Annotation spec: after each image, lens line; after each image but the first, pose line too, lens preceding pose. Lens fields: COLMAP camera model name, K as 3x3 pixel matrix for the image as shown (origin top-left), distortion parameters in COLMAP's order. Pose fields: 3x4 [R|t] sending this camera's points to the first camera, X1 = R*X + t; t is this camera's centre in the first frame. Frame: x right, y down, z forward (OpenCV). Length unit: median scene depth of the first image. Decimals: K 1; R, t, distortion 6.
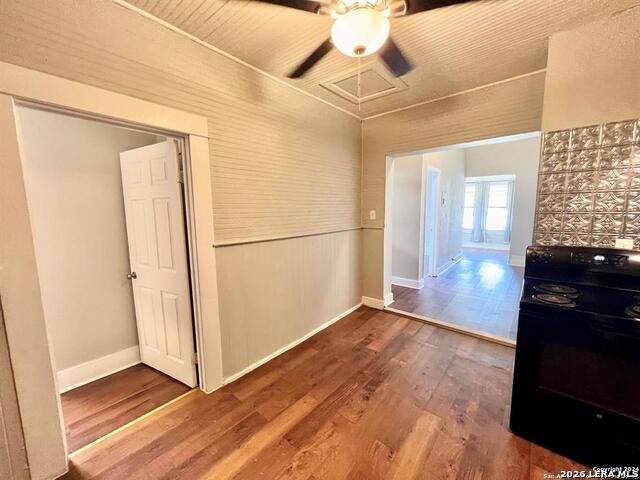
lens RADIAL K [[257.7, 0, 319.5], [0, 257.7, 238.1], [0, 0, 1]] dist [-0.002213, 0.000221]
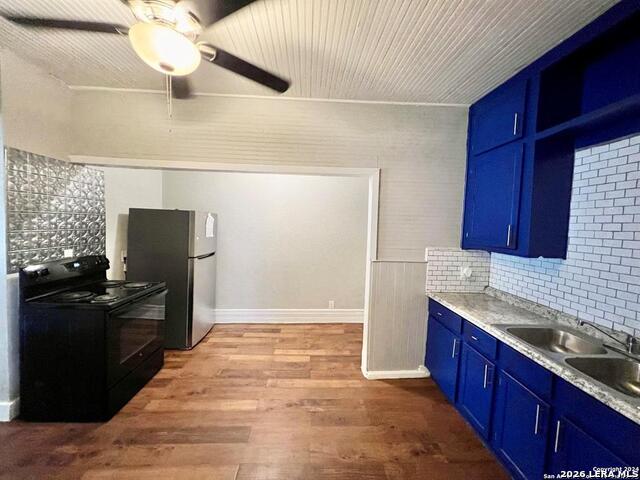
lens RADIAL K [[259.0, 0, 321.6], [0, 259.0, 239.7], [0, 0, 1]] dist [0.017763, -0.000037]
pose [[-0.687585, -0.057941, 0.723788, -0.414299], [0.056904, 0.989445, 0.133266, -0.088798], [-0.723870, 0.132819, -0.677031, 0.571656]]
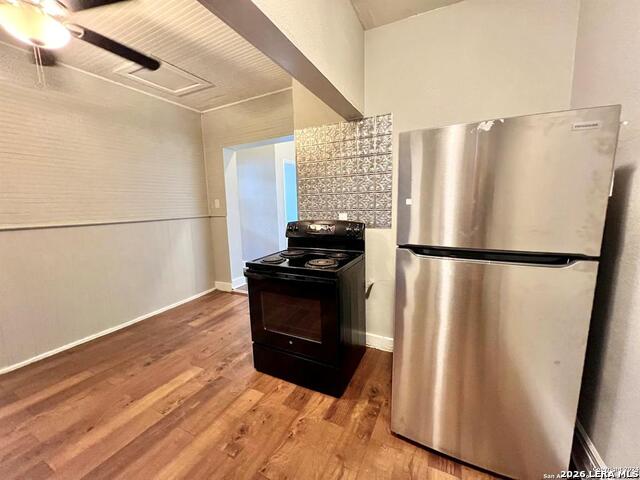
lens RADIAL K [[257.7, 0, 319.5], [0, 257.7, 238.1], [0, 0, 1]] dist [-0.002213, 0.000221]
pose [[0.971390, -0.041930, 0.233759, 0.449491], [0.039131, 0.999096, 0.016600, 0.063031], [-0.234243, -0.006978, 0.972153, -0.161407]]
